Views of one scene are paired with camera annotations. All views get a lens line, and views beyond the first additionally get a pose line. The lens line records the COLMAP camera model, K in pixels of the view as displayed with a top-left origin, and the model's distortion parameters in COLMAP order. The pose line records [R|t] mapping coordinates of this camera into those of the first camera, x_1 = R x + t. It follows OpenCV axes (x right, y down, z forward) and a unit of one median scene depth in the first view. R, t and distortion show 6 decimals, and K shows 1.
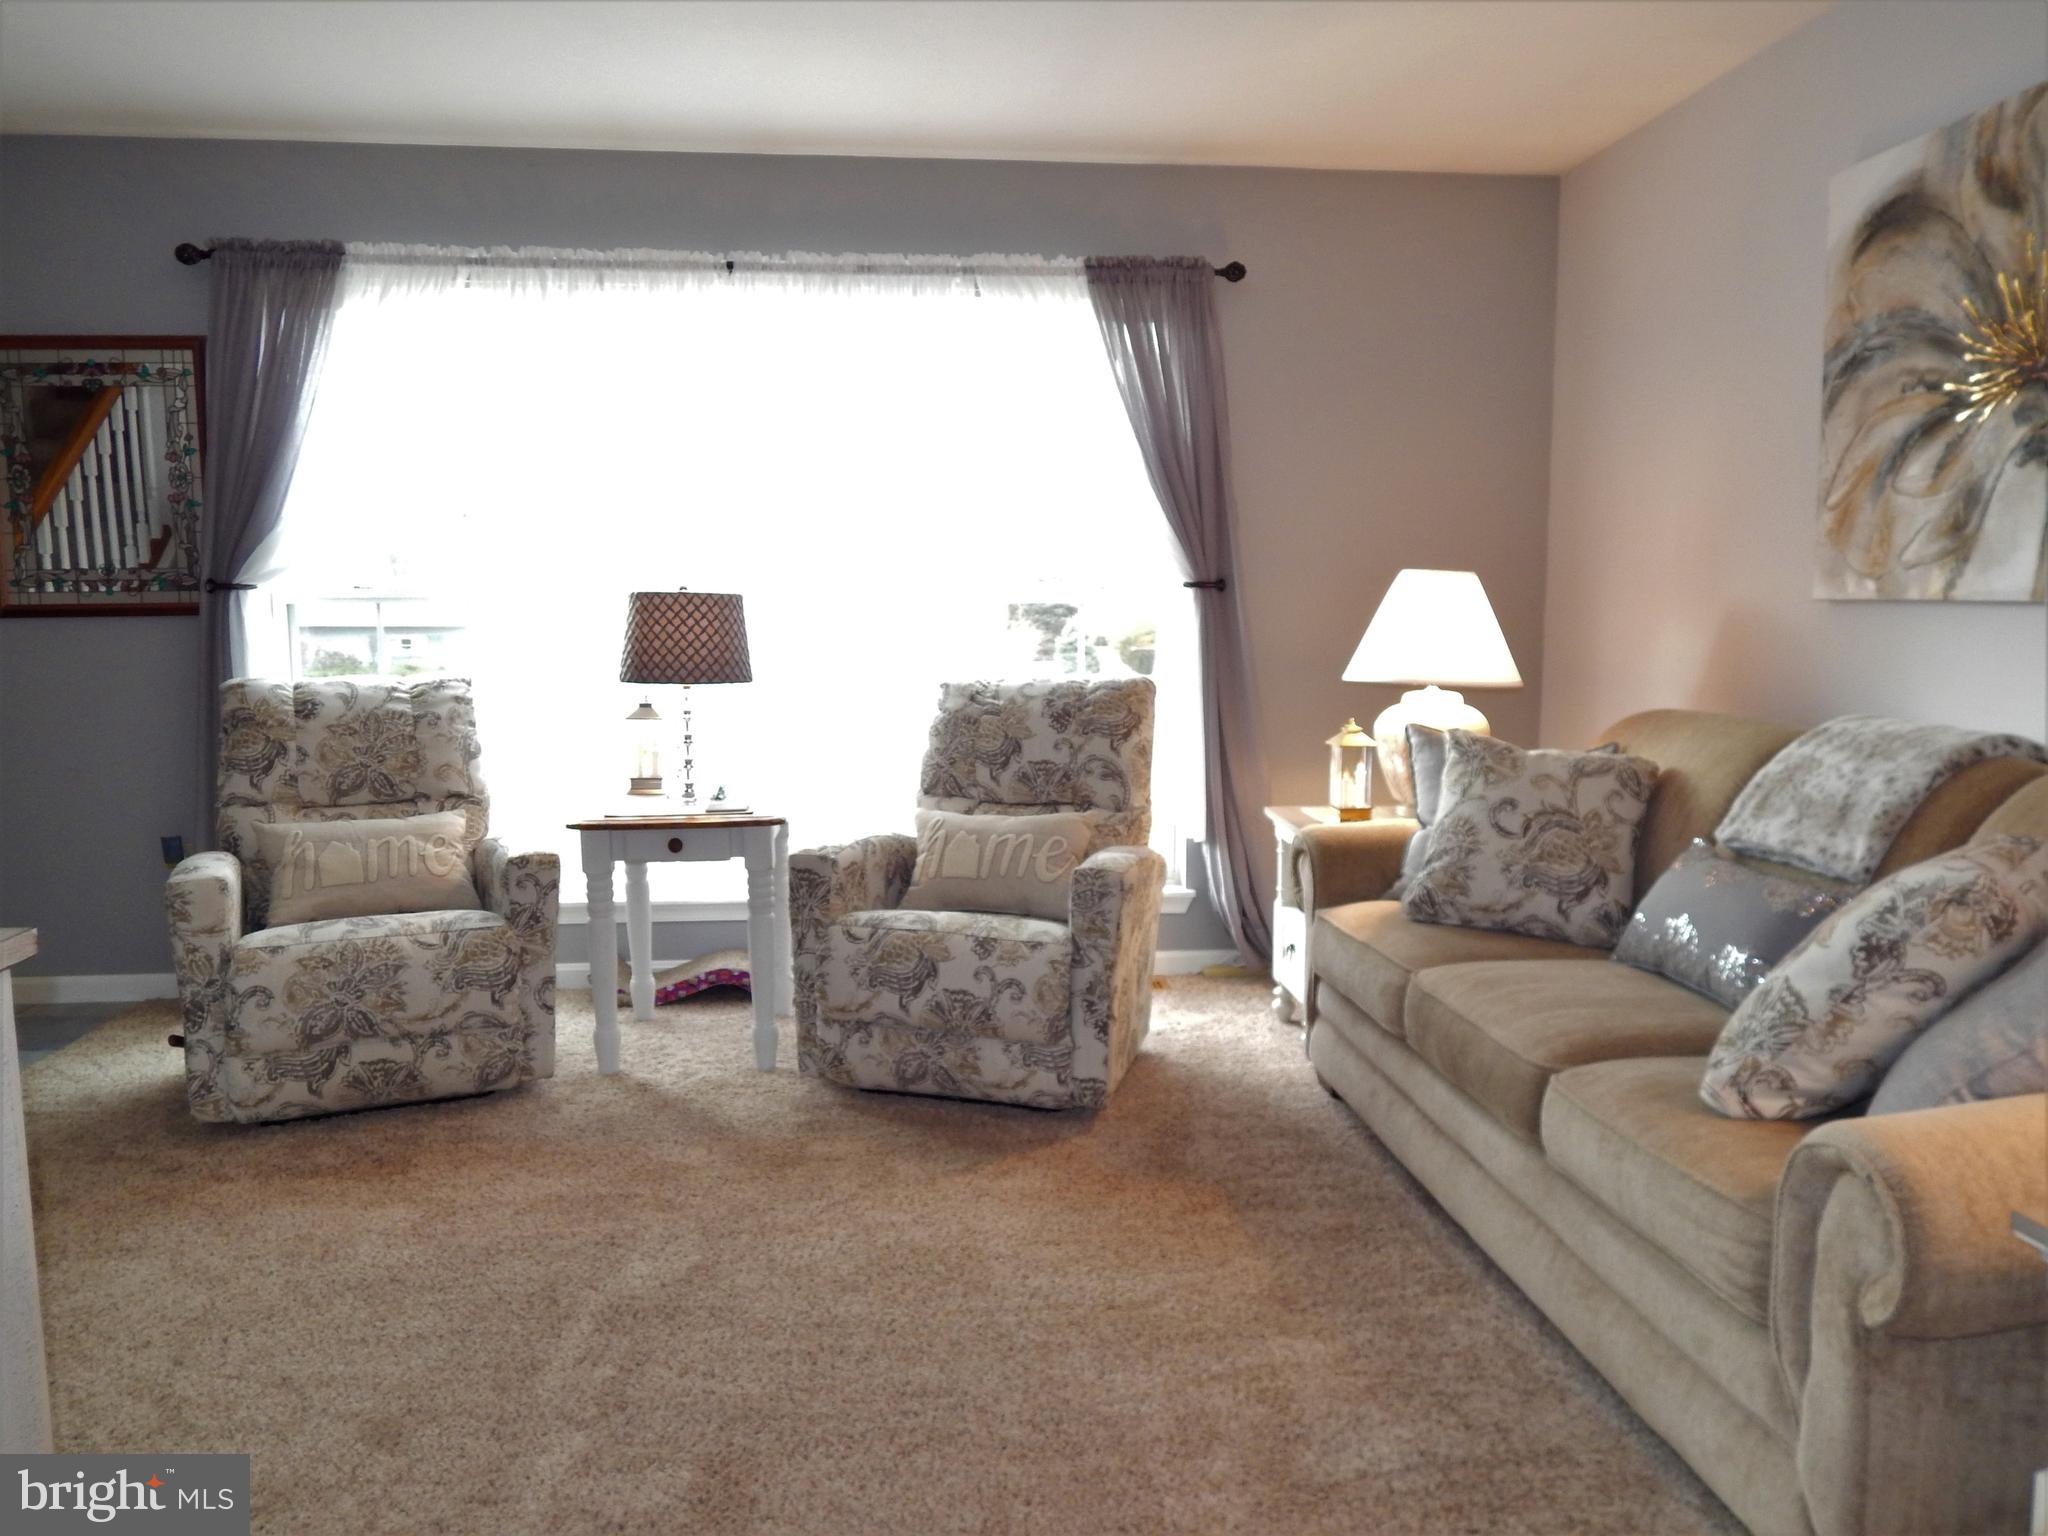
lens RADIAL K [[1481.1, 0, 1024.0], [0, 1481.1, 768.0], [0, 0, 1]] dist [0.007581, -0.033356]
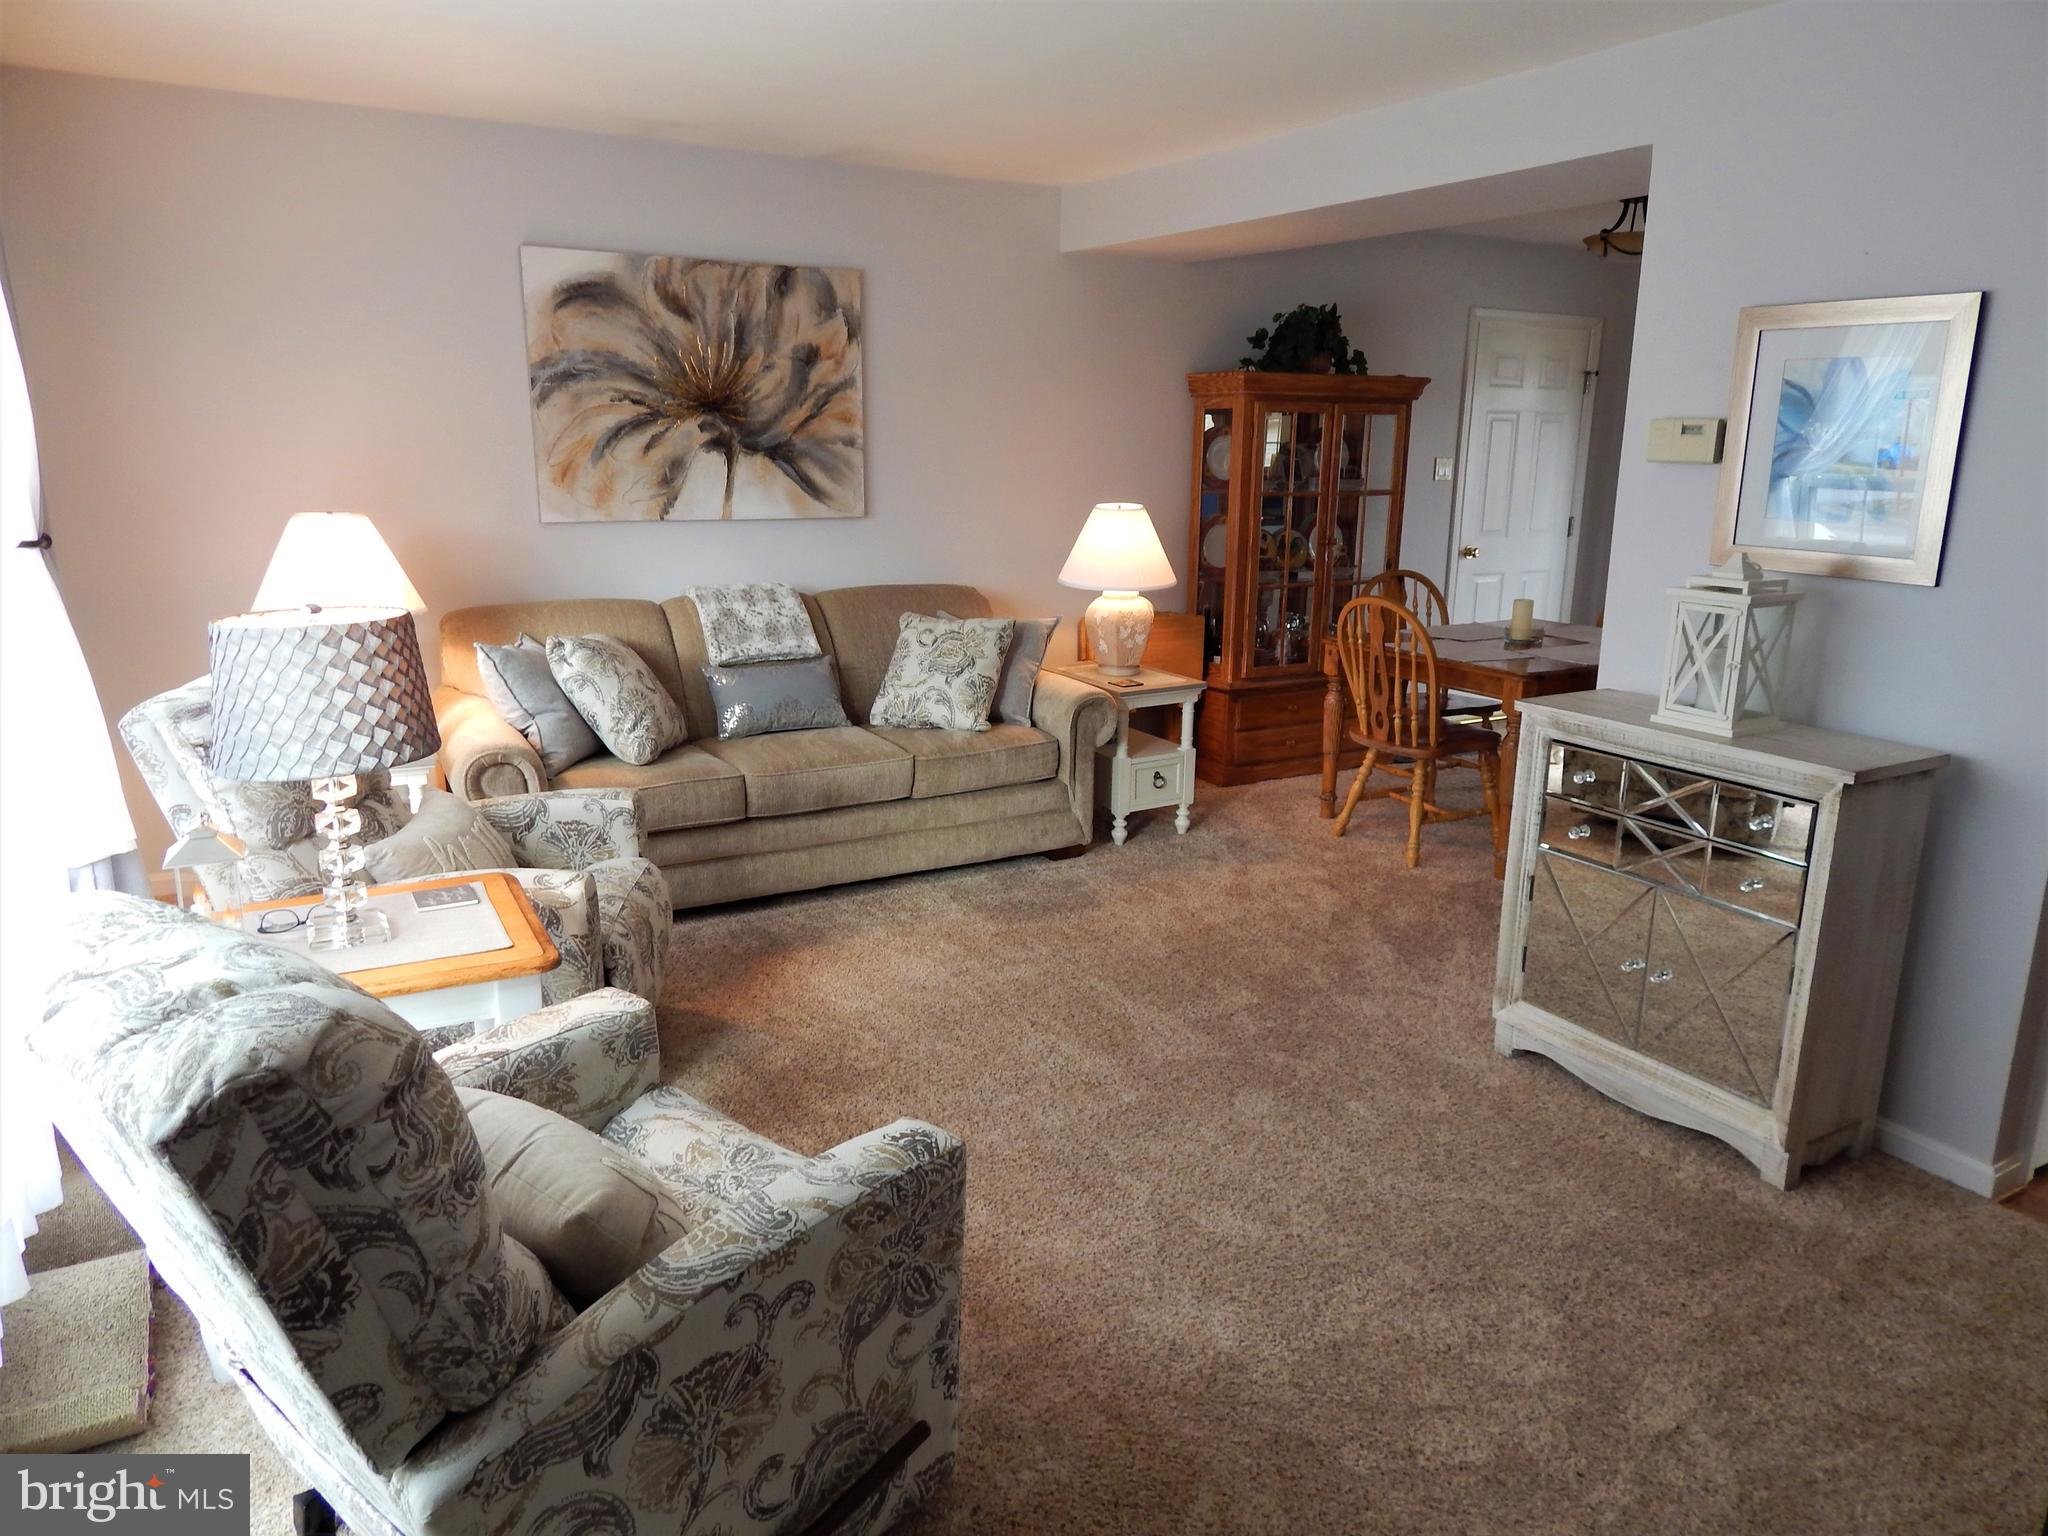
lens RADIAL K [[1343.7, 0, 1037.7], [0, 1343.7, 762.5], [0, 0, 1]] dist [-0.000113, -0.006467]
pose [[-0.423341, -0.218353, 0.879264, -1.052829], [0.091862, 0.955174, 0.281433, -0.234762], [-0.901301, 0.199913, -0.384306, 1.180802]]
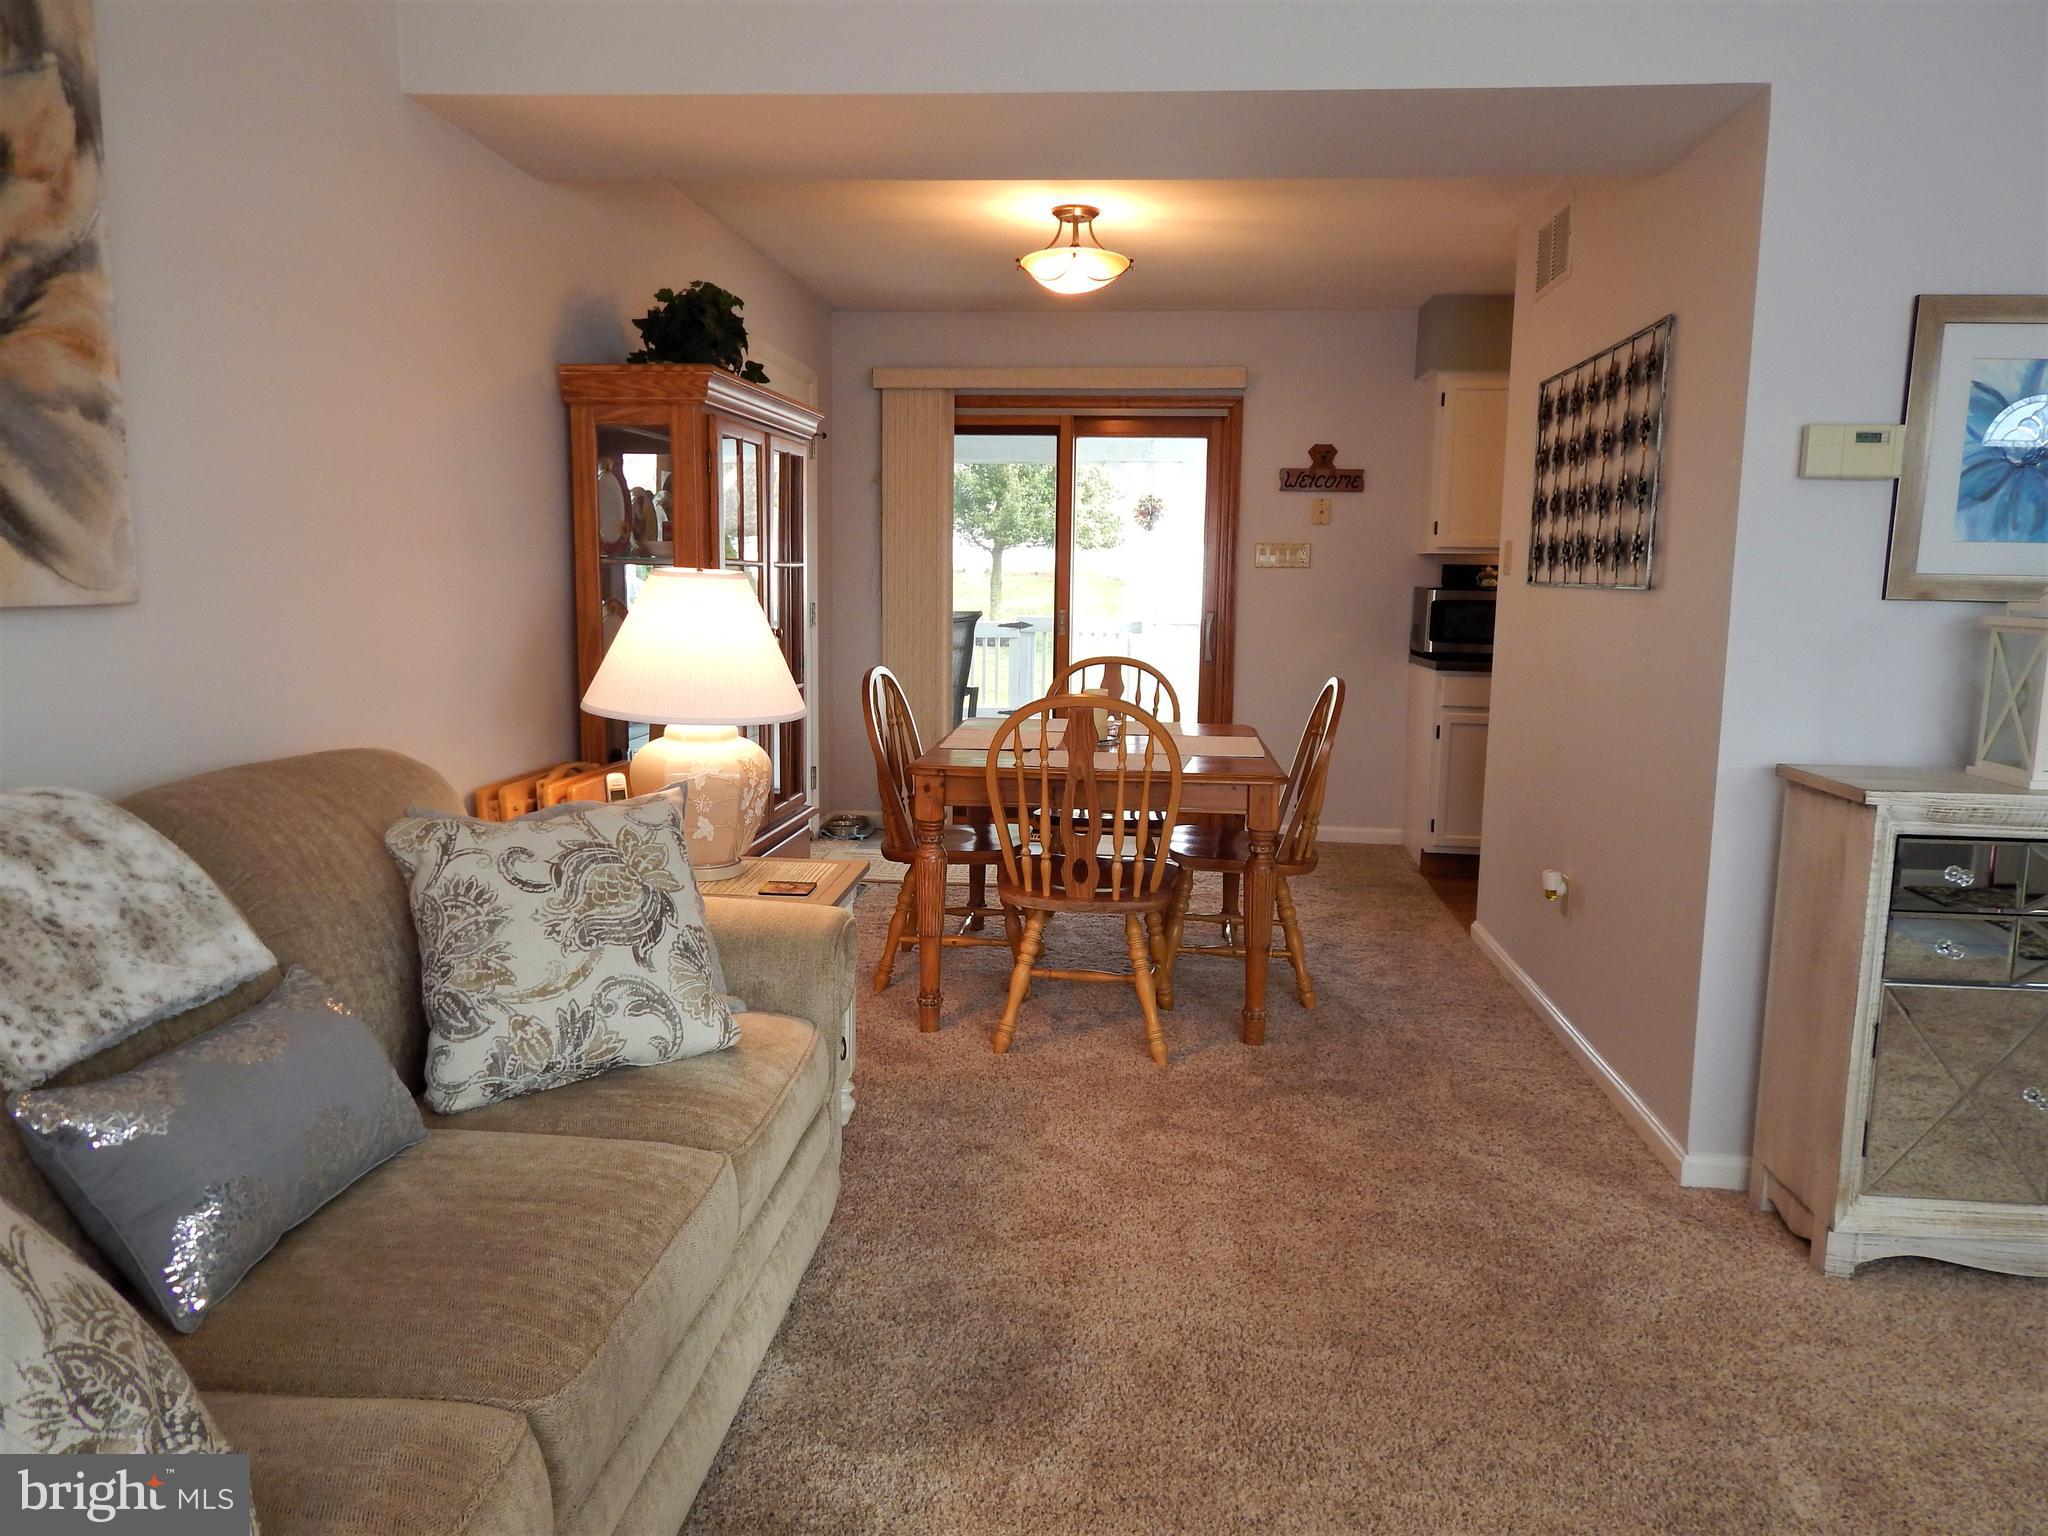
lens RADIAL K [[1343.7, 0, 1037.7], [0, 1343.7, 762.5], [0, 0, 1]] dist [-0.000113, -0.006467]
pose [[-0.981496, -0.040735, 0.187098, 0.024007], [0.007337, 0.968392, 0.249324, -0.160145], [-0.191341, 0.246083, -0.950175, 1.234312]]
